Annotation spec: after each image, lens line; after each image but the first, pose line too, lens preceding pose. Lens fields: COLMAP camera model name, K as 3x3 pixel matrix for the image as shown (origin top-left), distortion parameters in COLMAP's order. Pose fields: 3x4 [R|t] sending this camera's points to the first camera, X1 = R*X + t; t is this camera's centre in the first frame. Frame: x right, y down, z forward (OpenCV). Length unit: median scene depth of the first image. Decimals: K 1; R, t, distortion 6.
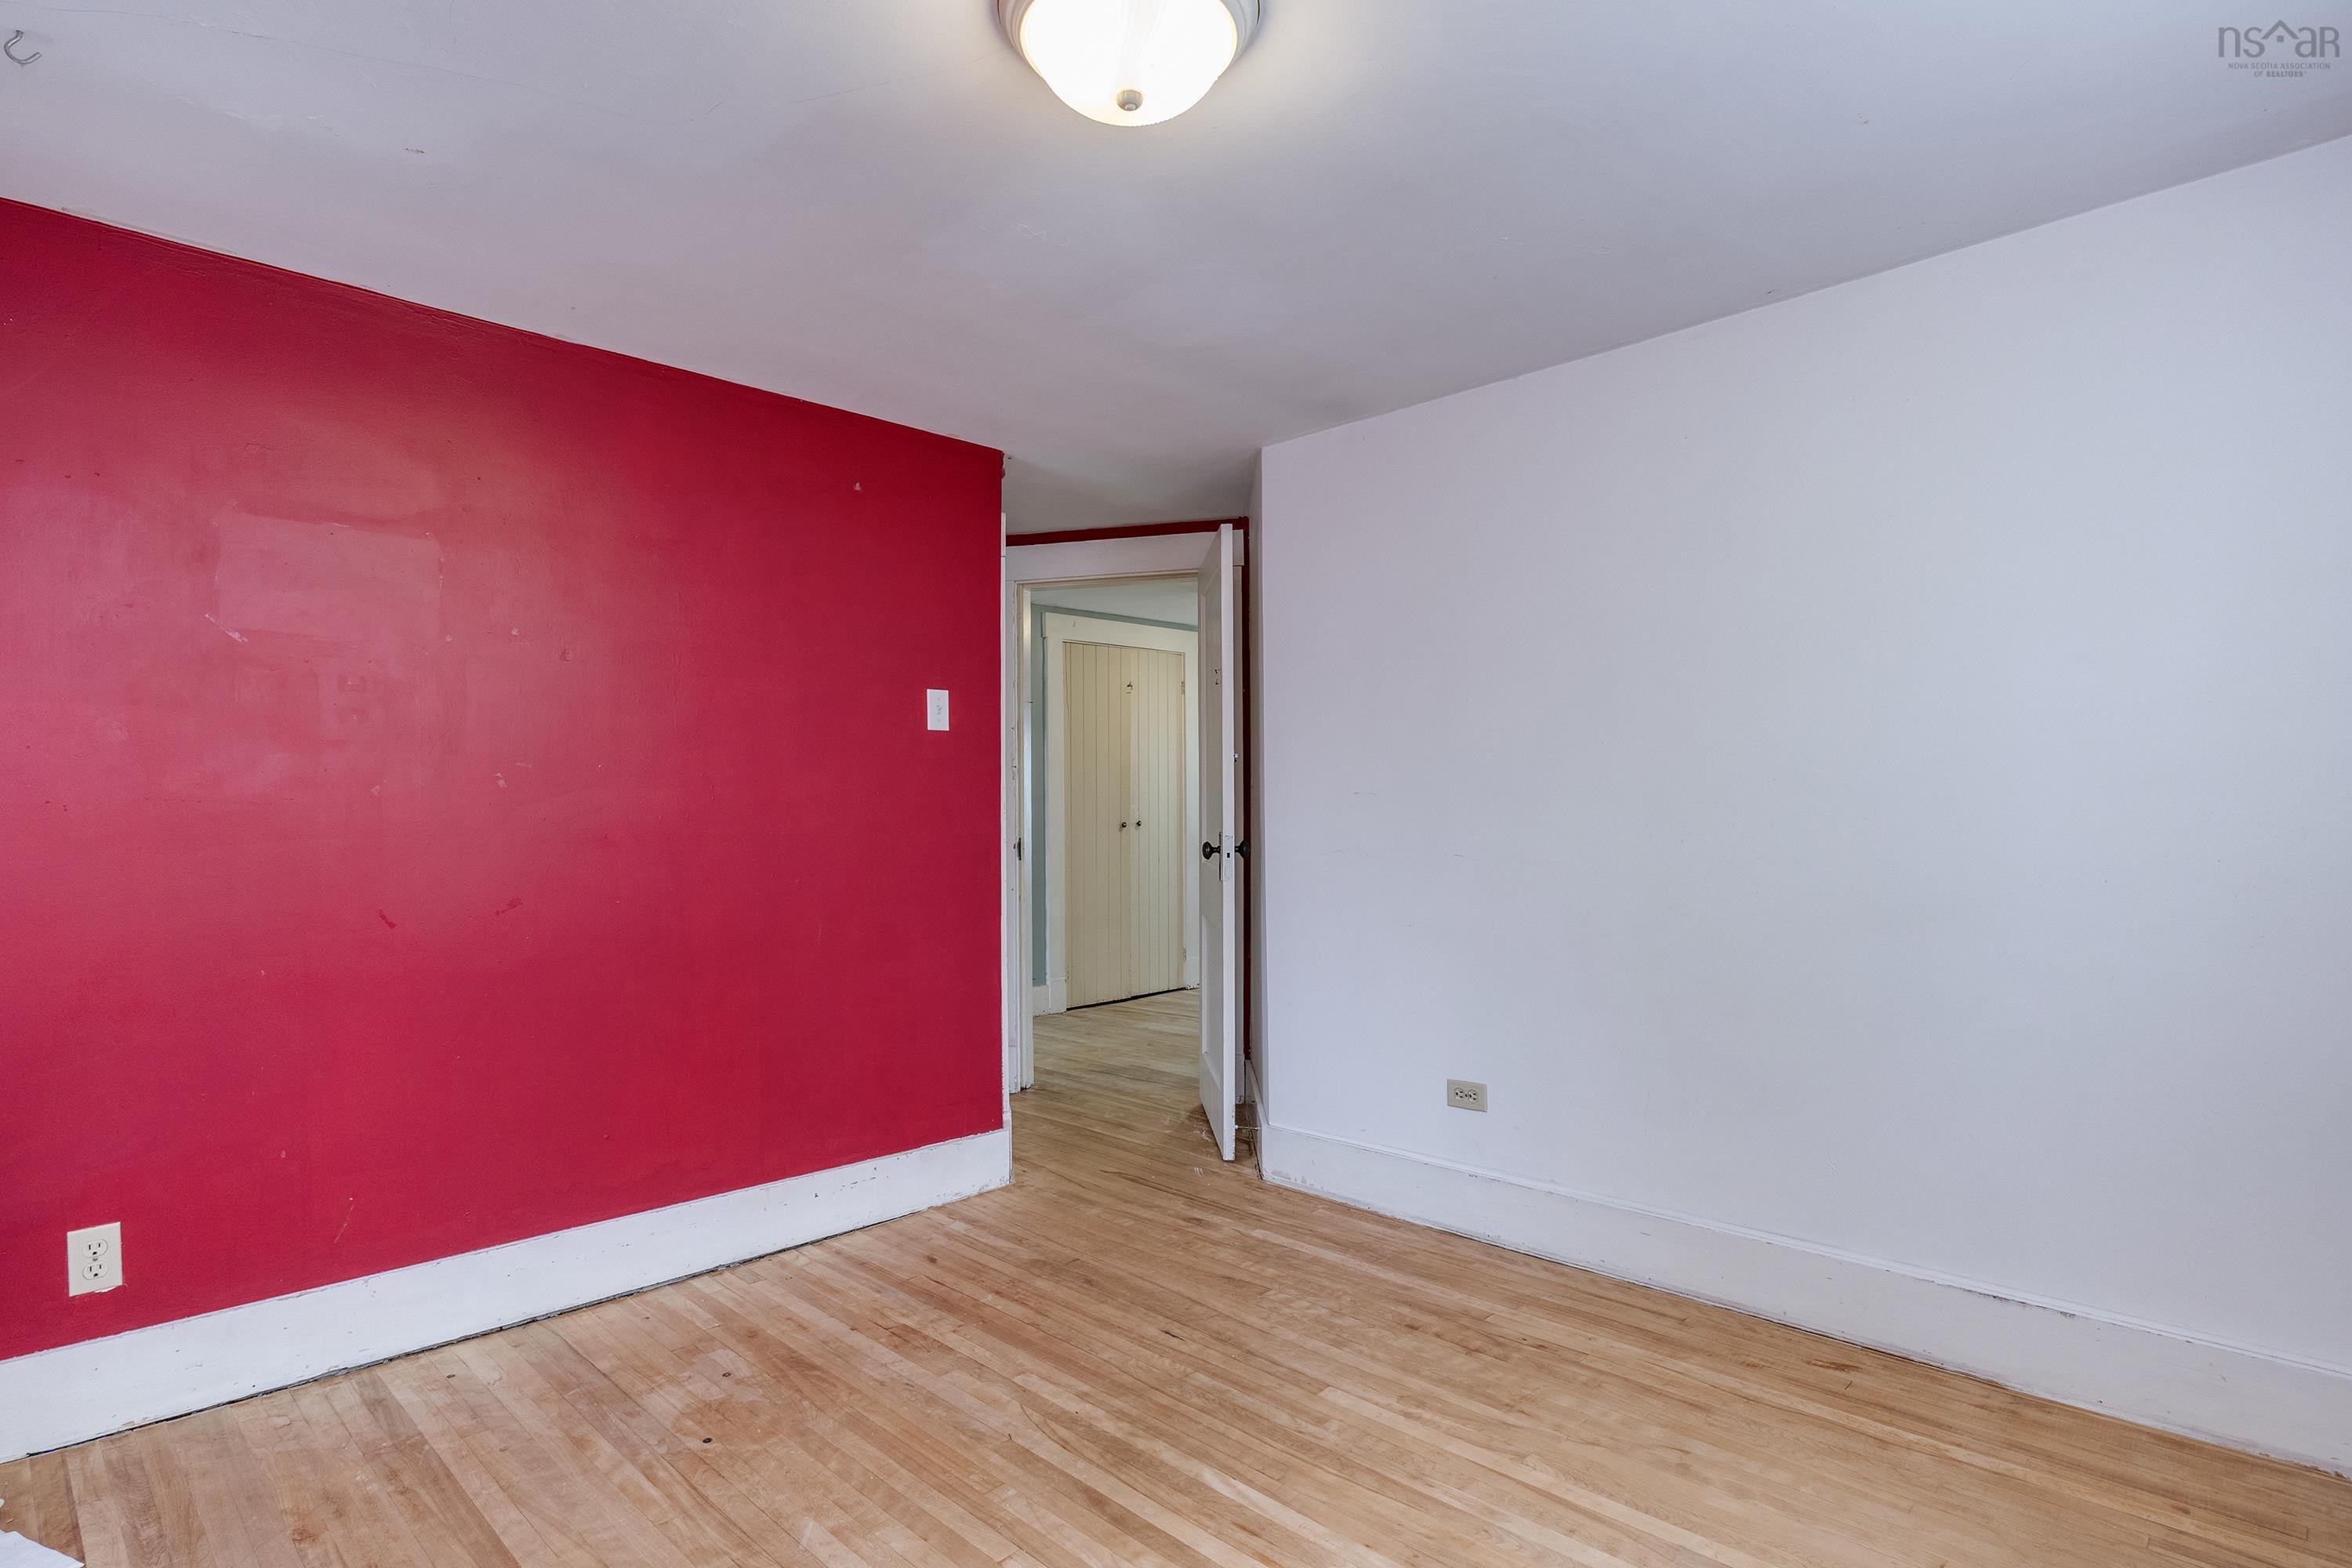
lens RADIAL K [[1164.5, 0, 1167.1], [0, 1164.5, 784.4], [0, 0, 1]] dist [-0.004643, 0.001653]
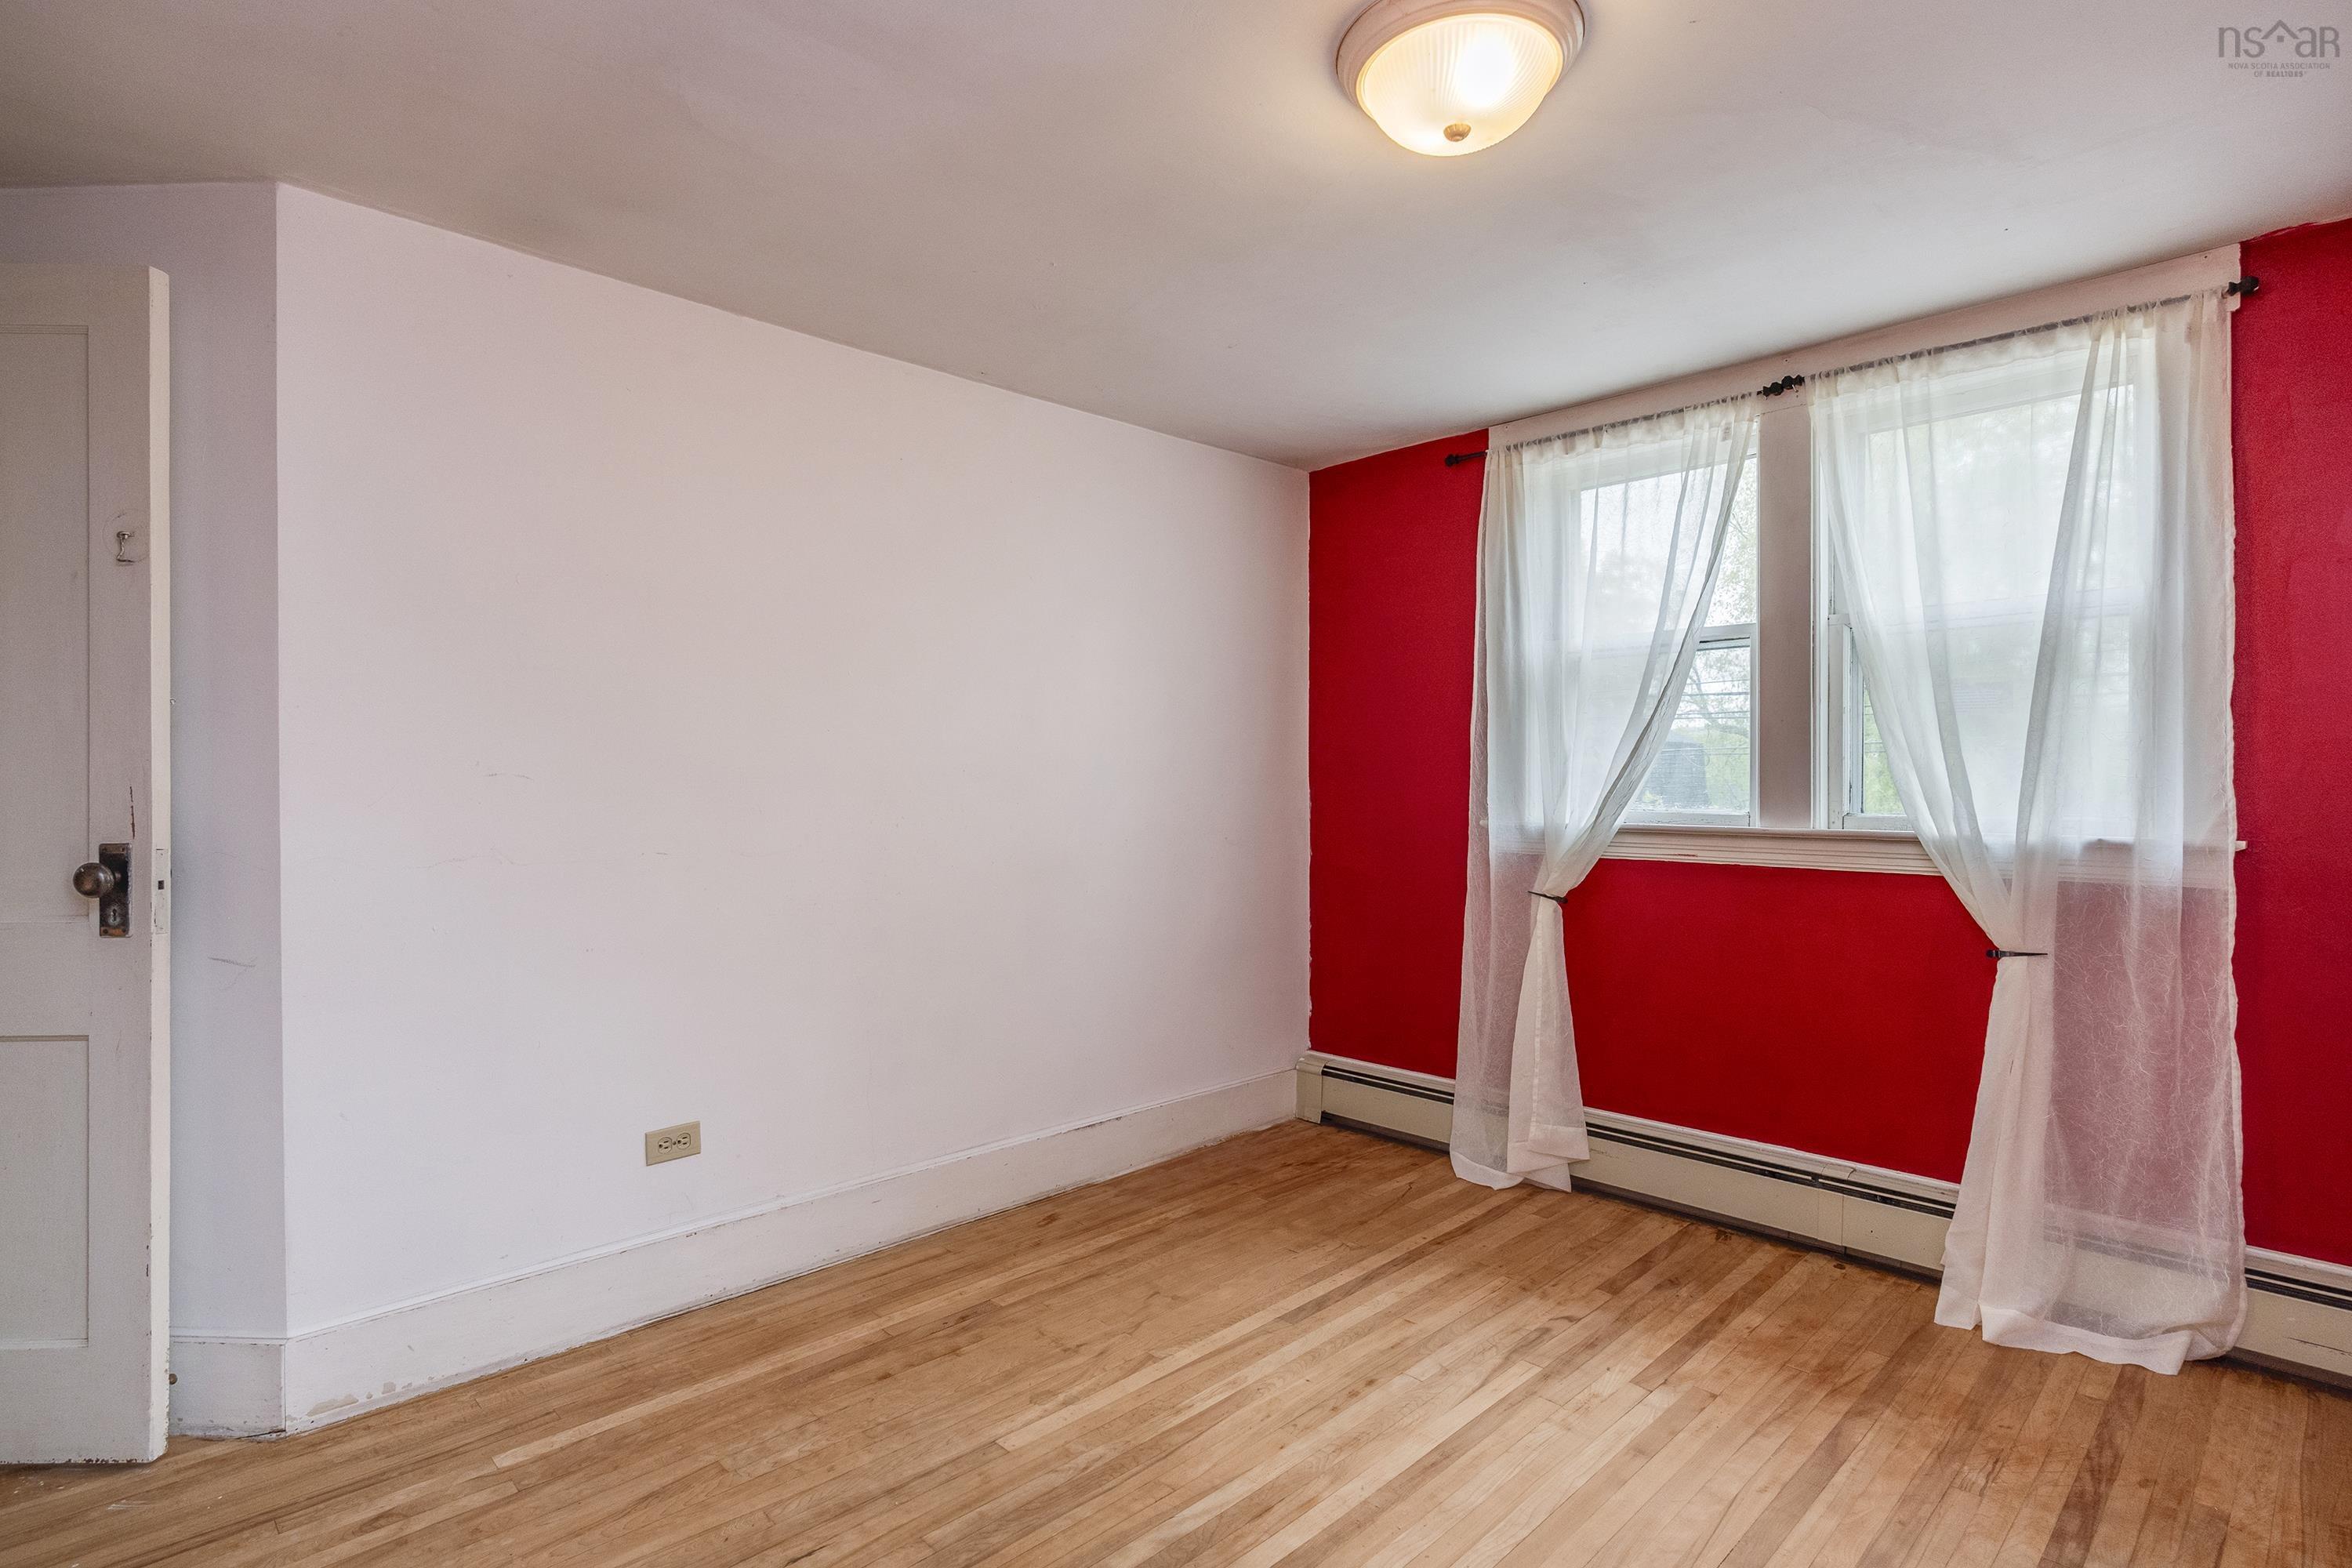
lens RADIAL K [[1164.5, 0, 1167.1], [0, 1164.5, 784.4], [0, 0, 1]] dist [-0.004643, 0.001653]
pose [[0.017508, 0.014531, 0.999741, -0.751857], [-0.021914, 0.999660, -0.014146, 0.023541], [-0.999607, -0.021661, 0.017821, 0.858562]]
